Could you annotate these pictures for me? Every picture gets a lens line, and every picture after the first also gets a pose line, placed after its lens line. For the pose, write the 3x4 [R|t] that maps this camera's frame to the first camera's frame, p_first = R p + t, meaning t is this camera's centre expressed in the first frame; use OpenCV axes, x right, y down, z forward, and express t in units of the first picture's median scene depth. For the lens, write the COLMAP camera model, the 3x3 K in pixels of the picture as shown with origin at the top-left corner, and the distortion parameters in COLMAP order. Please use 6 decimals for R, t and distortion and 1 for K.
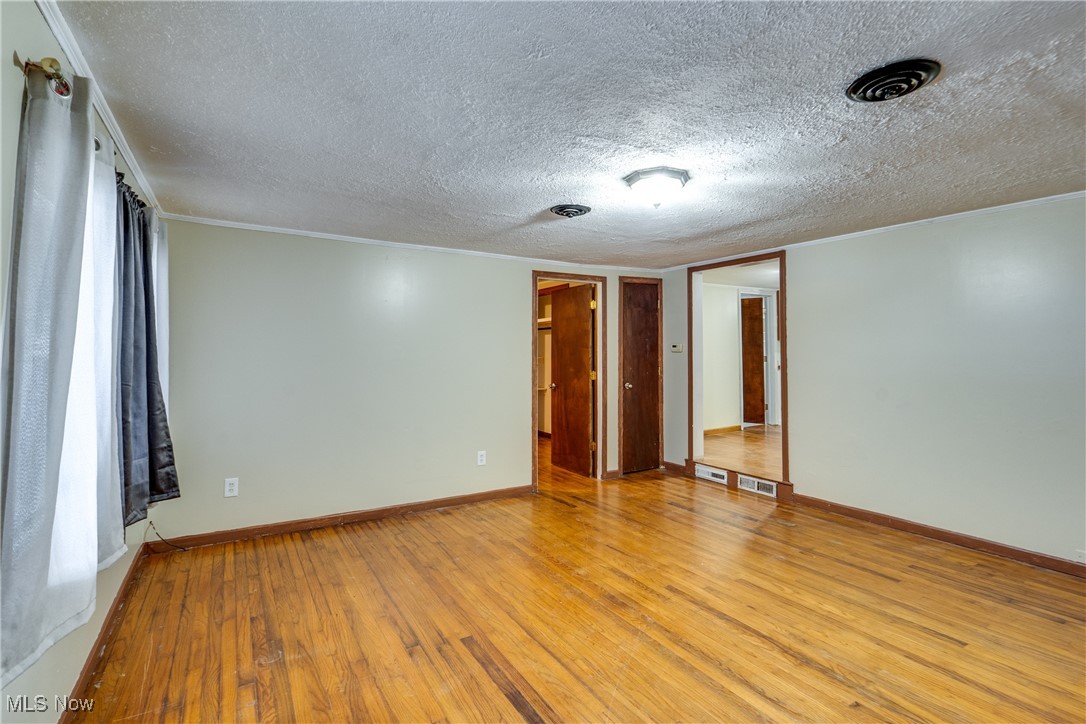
lens RADIAL K [[492.4, 0, 542.9], [0, 492.4, 335.4], [0, 0, 1]] dist [-0.001358, 0.000329]
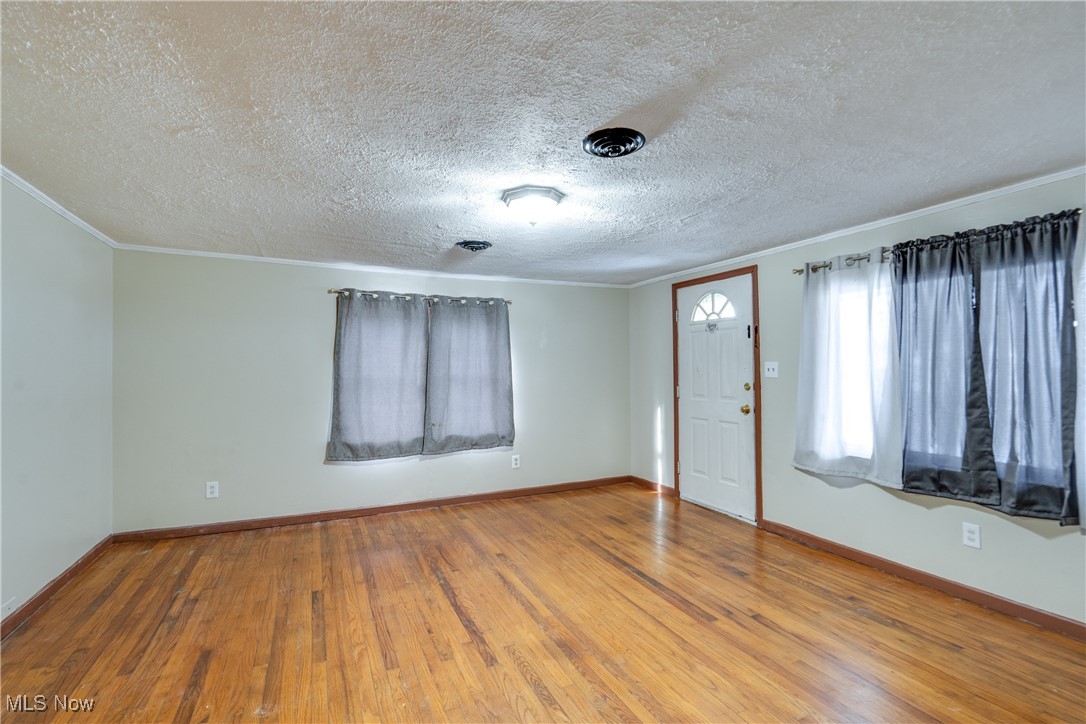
lens RADIAL K [[504.5, 0, 545.3], [0, 504.5, 357.8], [0, 0, 1]] dist [-0.000821, -0.000186]
pose [[-0.993816, 0.007052, 0.110814, 0.084171], [0.001041, 0.998529, -0.054204, 0.069912], [-0.111033, -0.053753, -0.992362, 1.985685]]
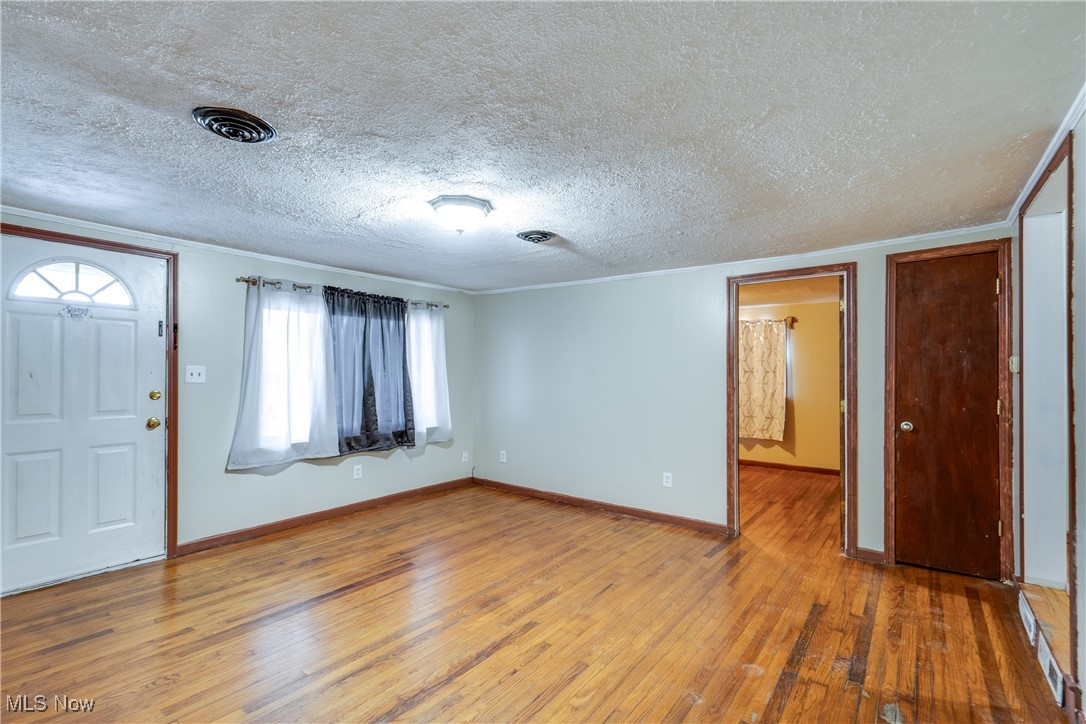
lens RADIAL K [[487.5, 0, 558.2], [0, 487.5, 366.1], [0, 0, 1]] dist [-0.011261, 0.000062]
pose [[0.392819, -0.010389, -0.919557, 1.227676], [0.028226, 0.999601, 0.000764, 0.026731], [0.919183, -0.026255, 0.392955, 0.754824]]
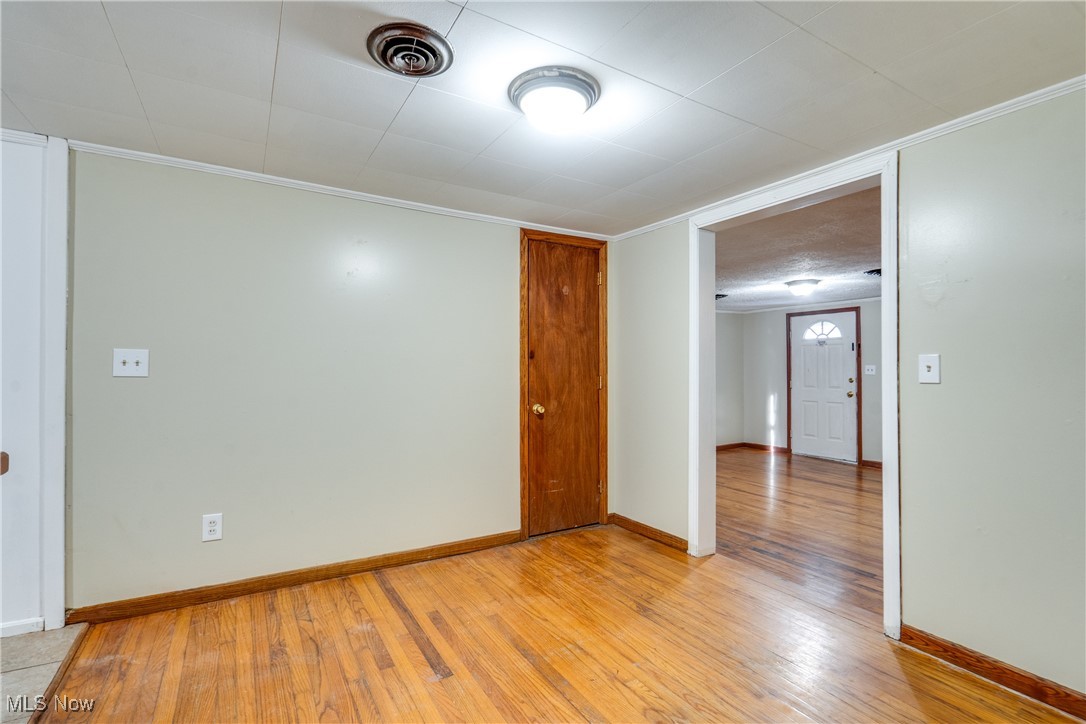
lens RADIAL K [[516.1, 0, 520.6], [0, 516.1, 364.1], [0, 0, 1]] dist [-0.002547, 0.000034]
pose [[-0.999587, 0.001283, 0.028711, 1.301523], [0.000120, 0.999180, -0.040487, 0.099944], [-0.028739, -0.040466, -0.998768, 3.081976]]
